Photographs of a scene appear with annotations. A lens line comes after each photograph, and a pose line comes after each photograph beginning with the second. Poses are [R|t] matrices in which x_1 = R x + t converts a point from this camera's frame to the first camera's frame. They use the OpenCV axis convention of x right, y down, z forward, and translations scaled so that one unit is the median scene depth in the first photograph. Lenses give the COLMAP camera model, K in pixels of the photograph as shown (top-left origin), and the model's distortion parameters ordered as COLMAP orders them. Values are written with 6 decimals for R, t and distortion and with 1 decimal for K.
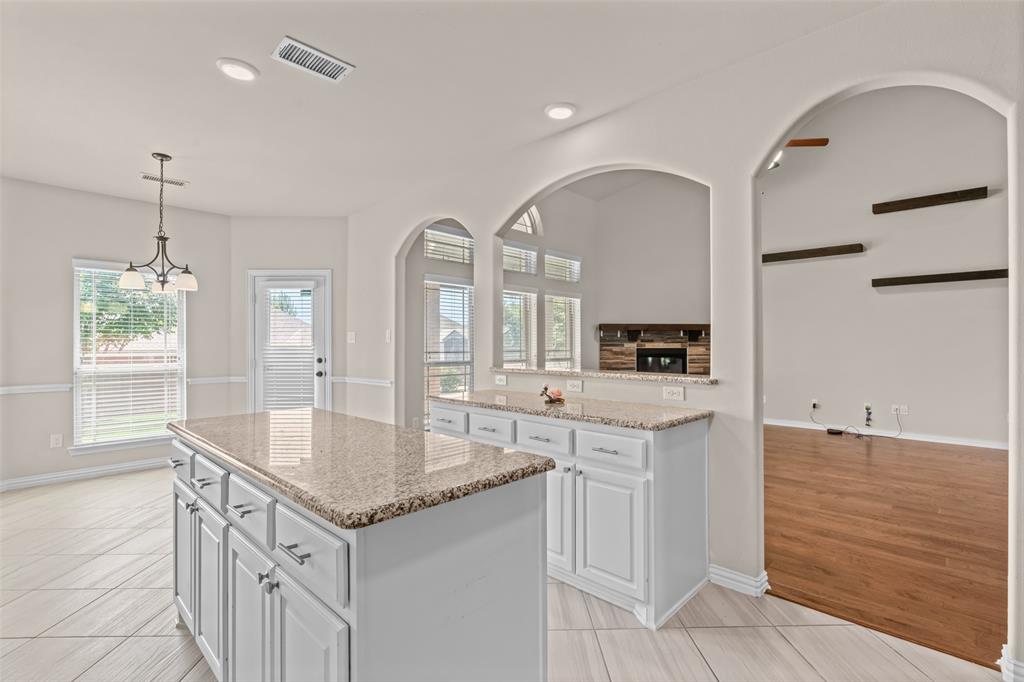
lens RADIAL K [[467.0, 0, 516.8], [0, 467.0, 341.9], [0, 0, 1]] dist [-0.000837, 0.000031]
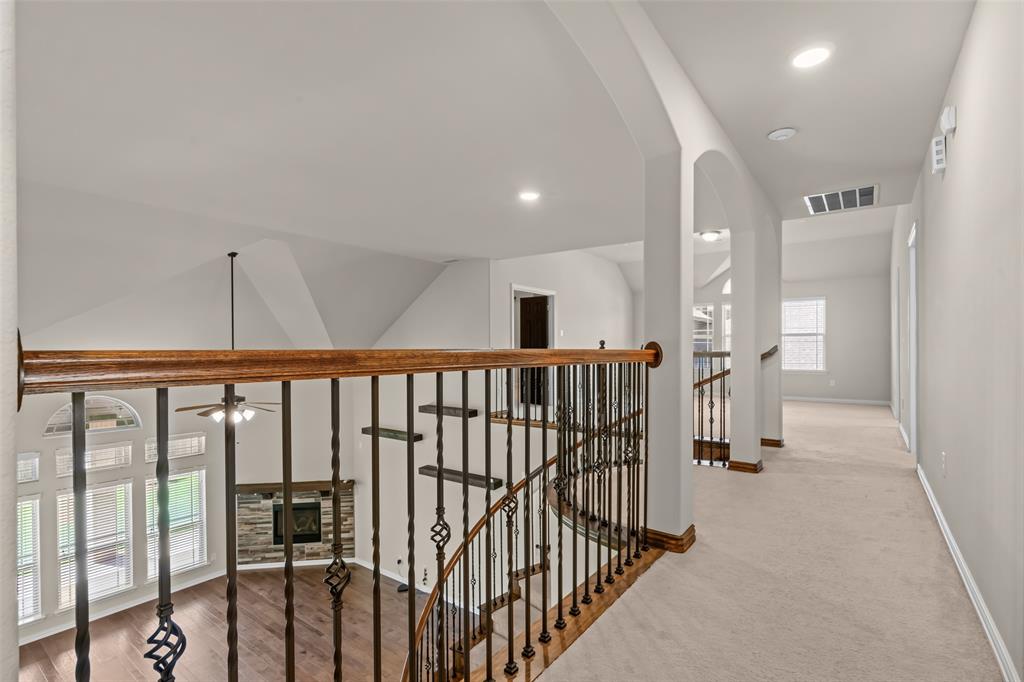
lens RADIAL K [[470.5, 0, 520.9], [0, 470.5, 362.5], [0, 0, 1]] dist [-0.000197, -0.000039]
pose [[0.992121, -0.002684, 0.125257, 0.848900], [0.000256, 0.999812, 0.019398, -0.419049], [-0.125286, -0.019213, 0.991935, -0.229568]]
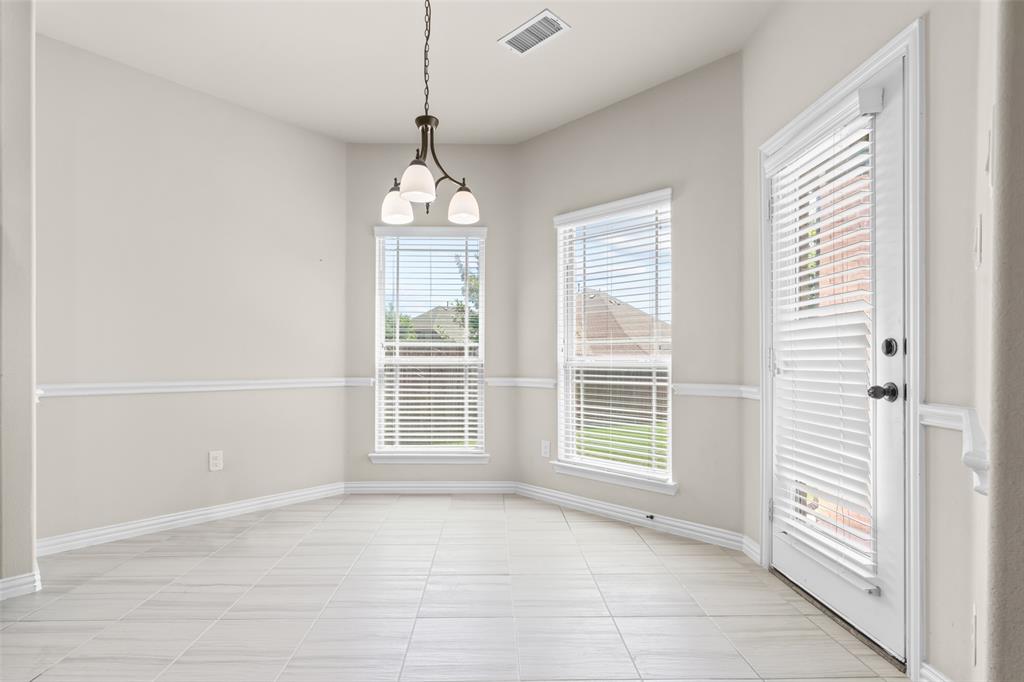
lens RADIAL K [[503.9, 0, 511.6], [0, 503.9, 362.5], [0, 0, 1]] dist [0.001146, 0.000403]
pose [[-0.014149, 0.003072, -0.999895, -0.069103], [0.002294, 0.999993, 0.003040, 0.034999], [0.999897, -0.002251, -0.014156, 0.555917]]
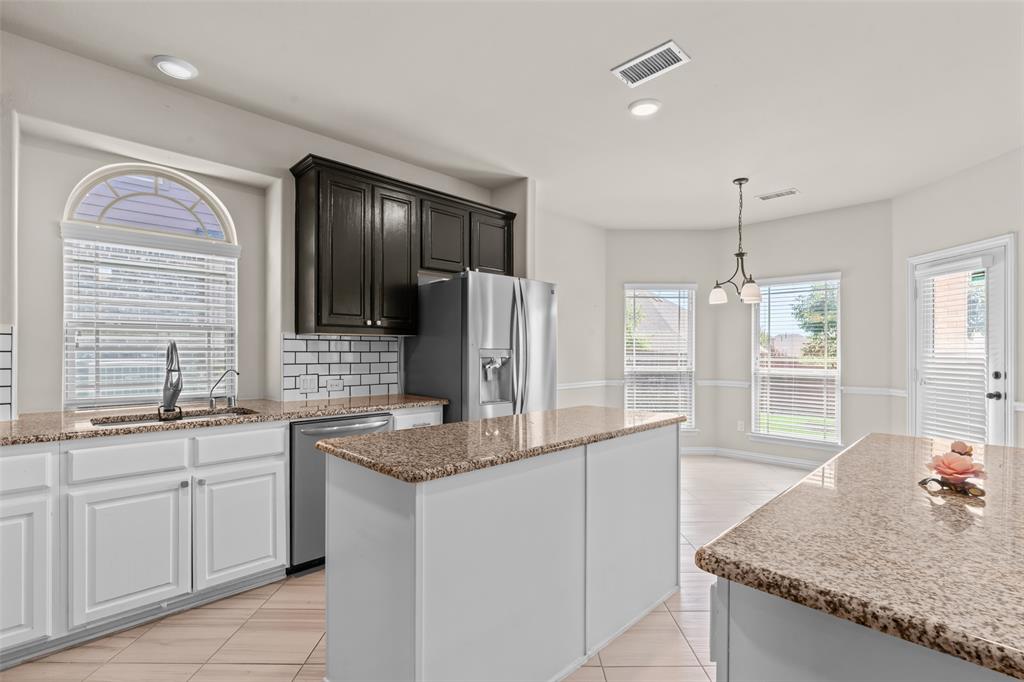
lens RADIAL K [[485.5, 0, 514.7], [0, 485.5, 352.8], [0, 0, 1]] dist [-0.001759, 0.000900]
pose [[-0.039917, 0.005899, -0.999186, 0.208832], [0.002155, 0.999981, 0.005817, 0.001973], [0.999201, -0.001921, -0.039929, 0.255517]]
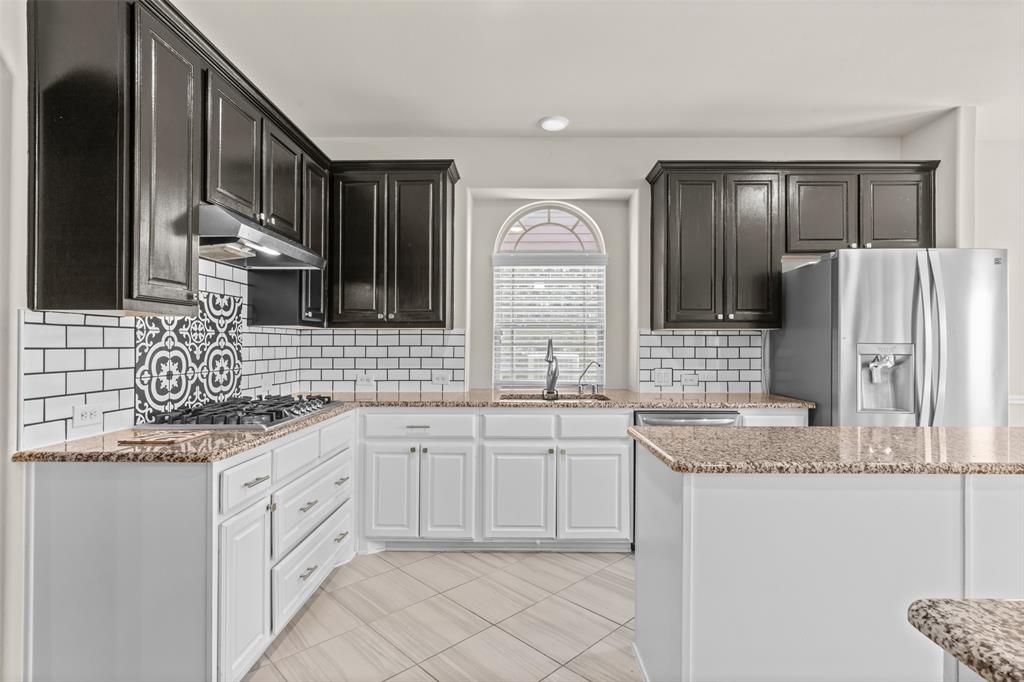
lens RADIAL K [[509.8, 0, 512.0], [0, 509.8, 341.0], [0, 0, 1]] dist [-0.002411, 0.000345]
pose [[-0.736692, -0.005619, -0.676205, 0.210866], [0.002383, 0.999938, -0.010906, 0.002776], [0.676225, -0.009645, -0.736632, 0.319212]]
